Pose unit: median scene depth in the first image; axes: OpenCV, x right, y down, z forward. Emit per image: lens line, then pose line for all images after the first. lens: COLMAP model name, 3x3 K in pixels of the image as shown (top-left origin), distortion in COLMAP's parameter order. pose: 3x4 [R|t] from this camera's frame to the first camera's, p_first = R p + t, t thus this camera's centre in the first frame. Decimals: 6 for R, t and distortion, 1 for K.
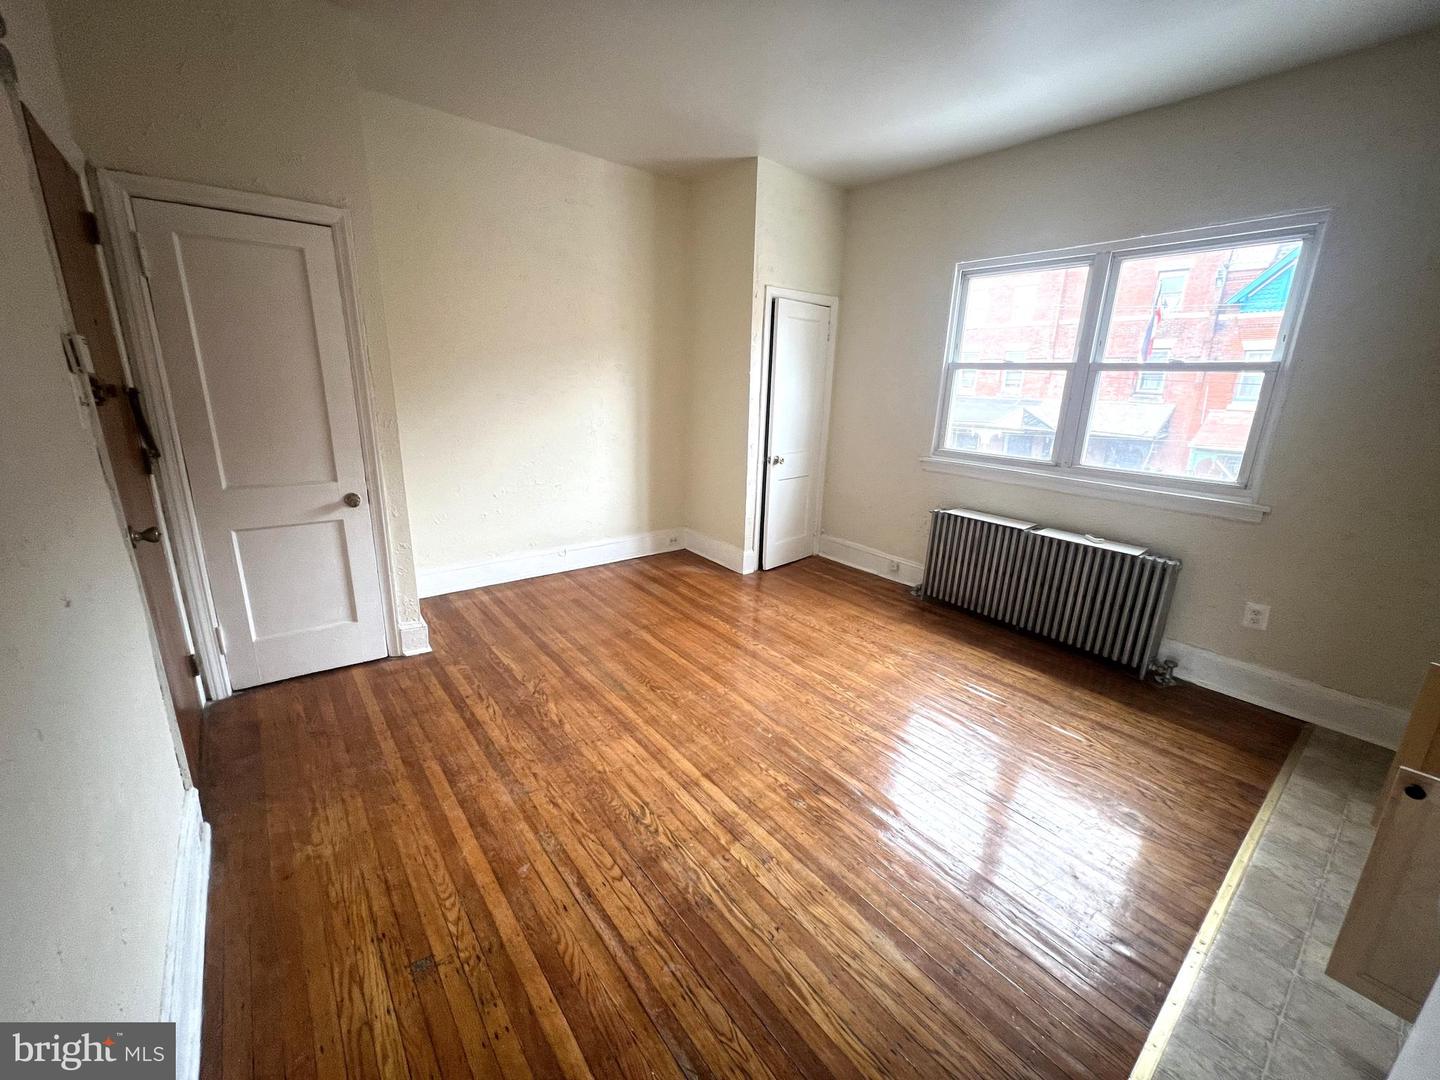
lens RADIAL K [[575.9, 0, 715.8], [0, 575.9, 538.0], [0, 0, 1]] dist [0.000834, 0.000441]
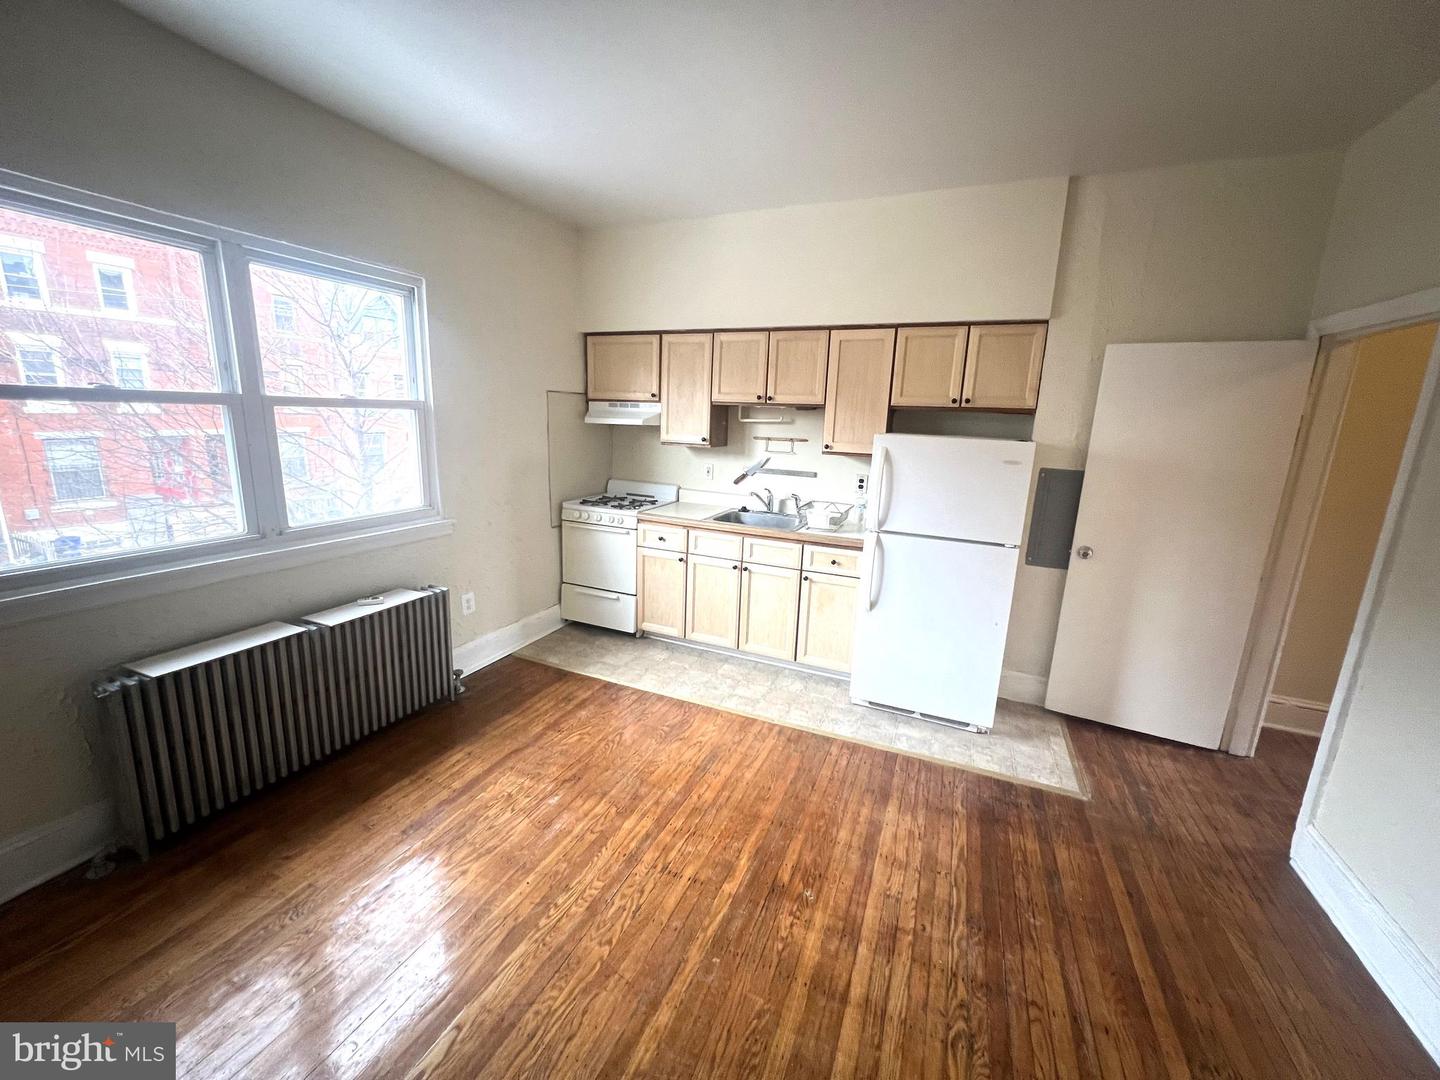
lens RADIAL K [[575.9, 0, 716.0], [0, 575.9, 539.4], [0, 0, 1]] dist [0.000834, 0.000441]
pose [[-0.476943, -0.231718, 0.847840, -0.462403], [0.188206, 0.915324, 0.356035, -0.454972], [-0.858548, 0.329377, -0.392947, 1.339791]]
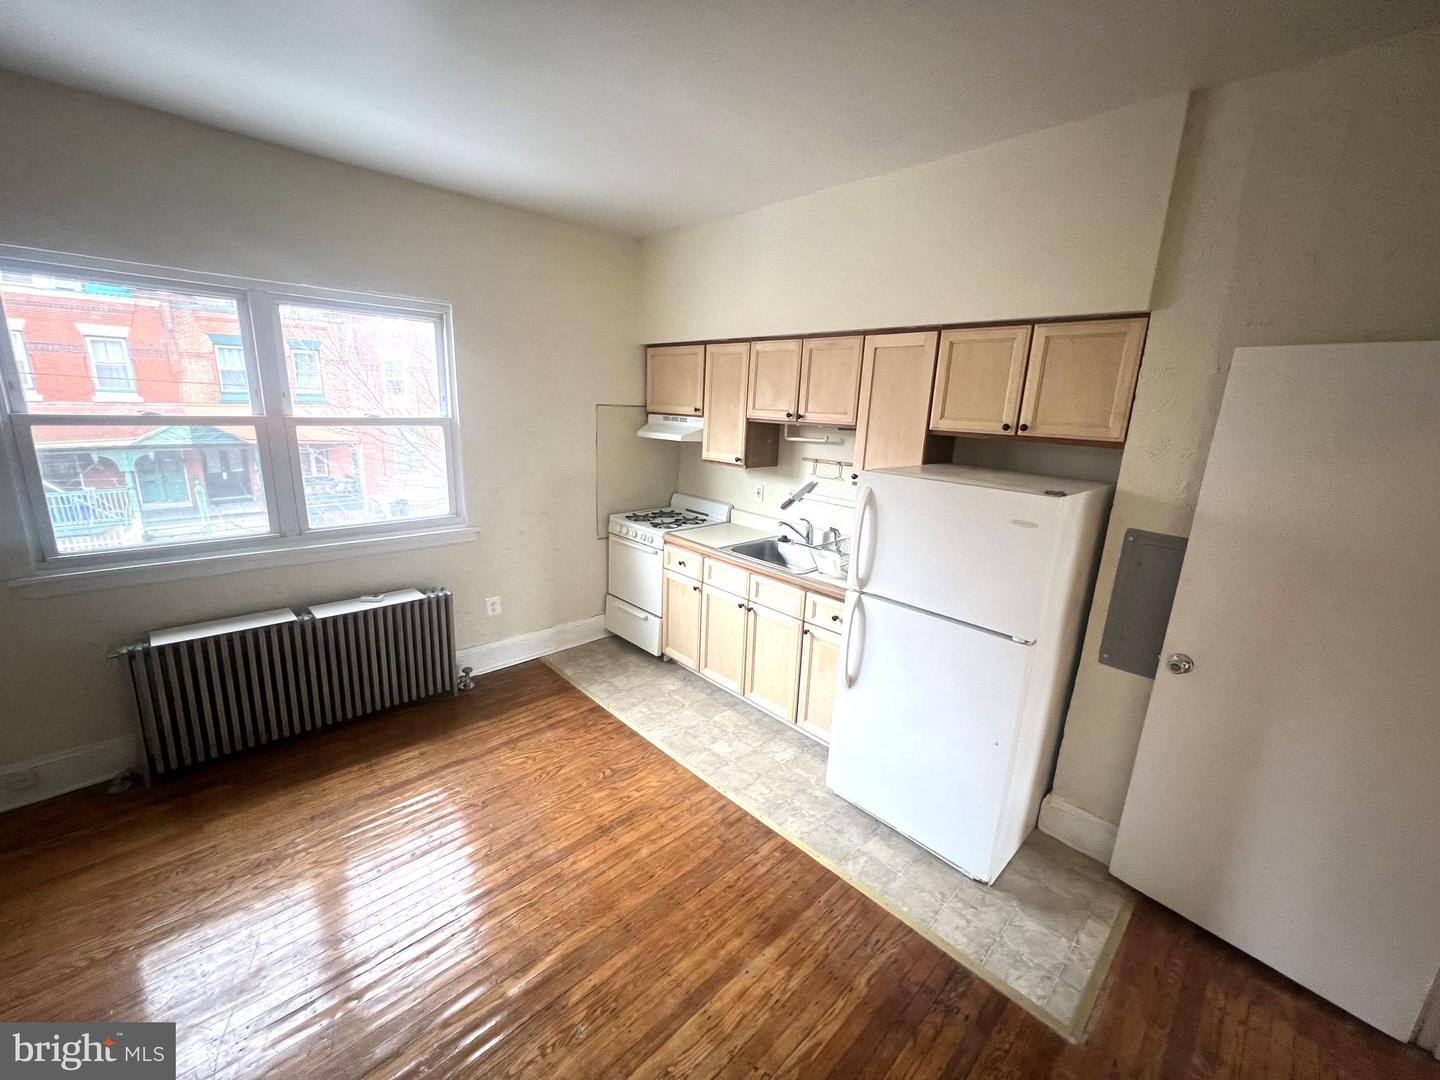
lens RADIAL K [[575.9, 0, 718.1], [0, 575.9, 538.1], [0, 0, 1]] dist [0.000834, 0.000441]
pose [[-0.101628, -0.263695, 0.959238, -0.468942], [0.223435, 0.933545, 0.280304, -0.364465], [-0.969406, 0.242814, -0.035955, 0.692444]]
